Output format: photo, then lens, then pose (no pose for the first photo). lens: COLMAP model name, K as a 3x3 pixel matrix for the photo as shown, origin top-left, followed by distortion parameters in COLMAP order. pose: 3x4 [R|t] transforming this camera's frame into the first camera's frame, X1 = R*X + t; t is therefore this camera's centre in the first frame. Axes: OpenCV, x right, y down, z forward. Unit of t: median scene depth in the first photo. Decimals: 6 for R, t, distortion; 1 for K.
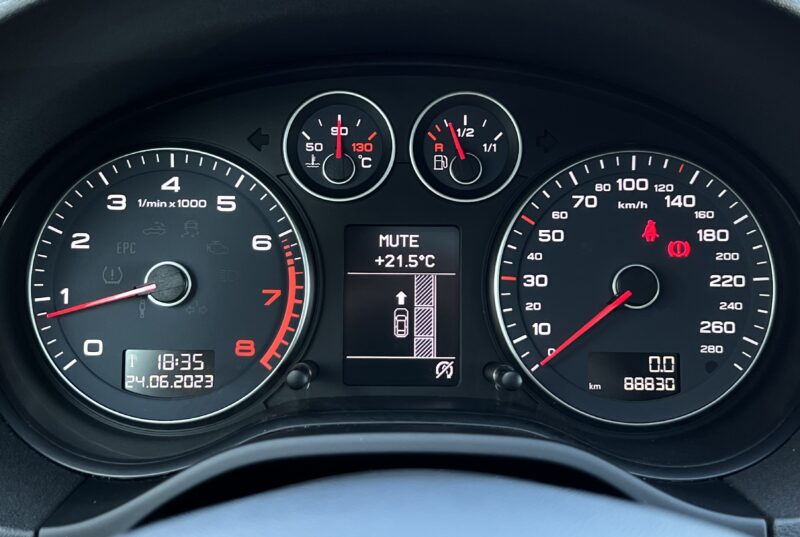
lens RADIAL K [[1244.3, 0, 398.4], [0, 1244.3, 262.6], [0, 0, 1]] dist [0.178062, 0.000000]
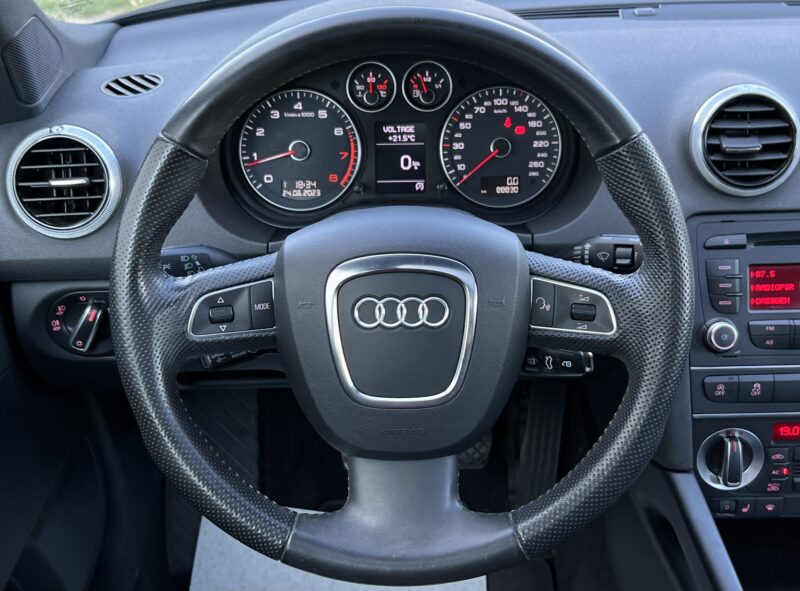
lens RADIAL K [[999.5, 0, 417.4], [0, 999.5, 310.4], [0, 0, 1]] dist [0.058973, 0.000000]
pose [[0.999778, -0.019878, -0.006996, 0.041105], [0.020846, 0.981507, 0.190288, -0.040352], [0.003085, -0.190392, 0.981703, -0.865005]]
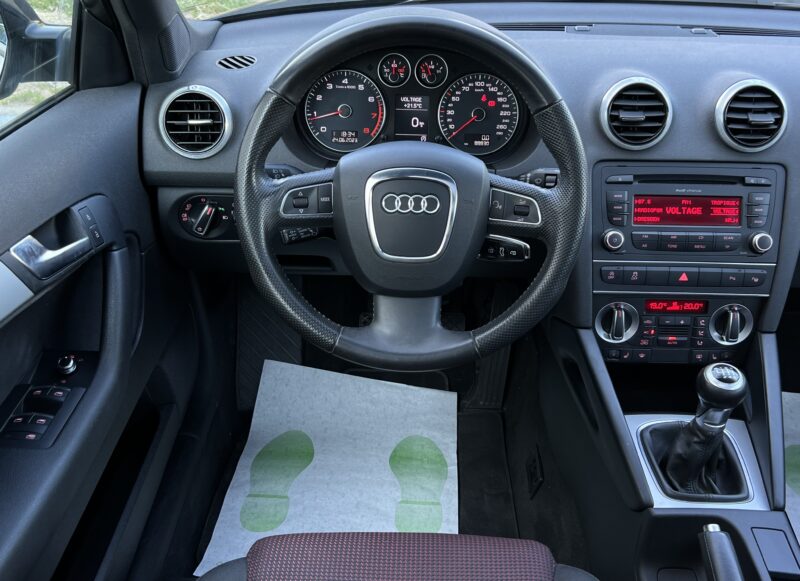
lens RADIAL K [[827.6, 0, 412.8], [0, 827.6, 300.2], [0, 0, 1]] dist [0.063535, 0.000000]
pose [[0.999740, 0.021889, -0.006462, 0.031584], [-0.019933, 0.975319, 0.219898, 0.018416], [0.011116, -0.219712, 0.975501, -1.358253]]
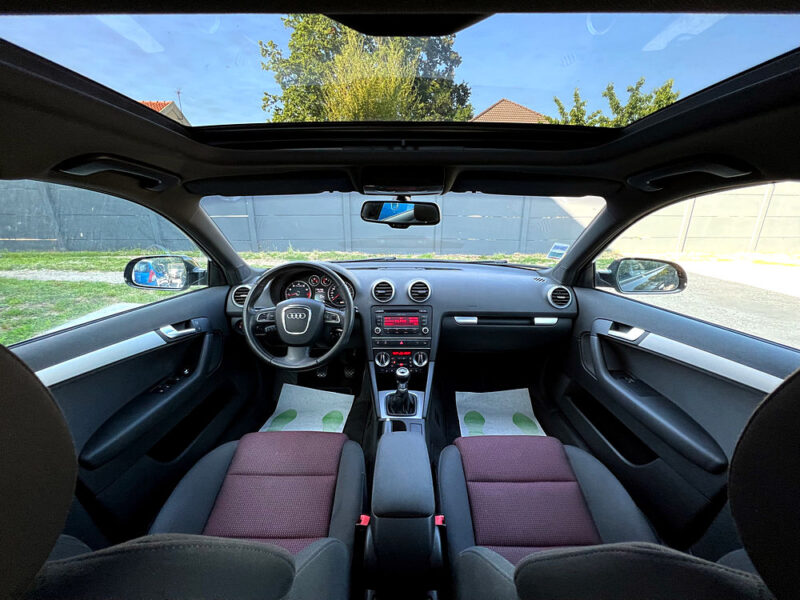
lens RADIAL K [[316.5, 0, 400.2], [0, 316.5, 306.3], [0, 0, 1]] dist [-0.000466, 0.000015]
pose [[0.999922, -0.000181, -0.012491, 0.731158], [-0.000059, 0.999816, -0.019175, 0.180793], [0.012492, 0.019174, 0.999738, -1.718549]]
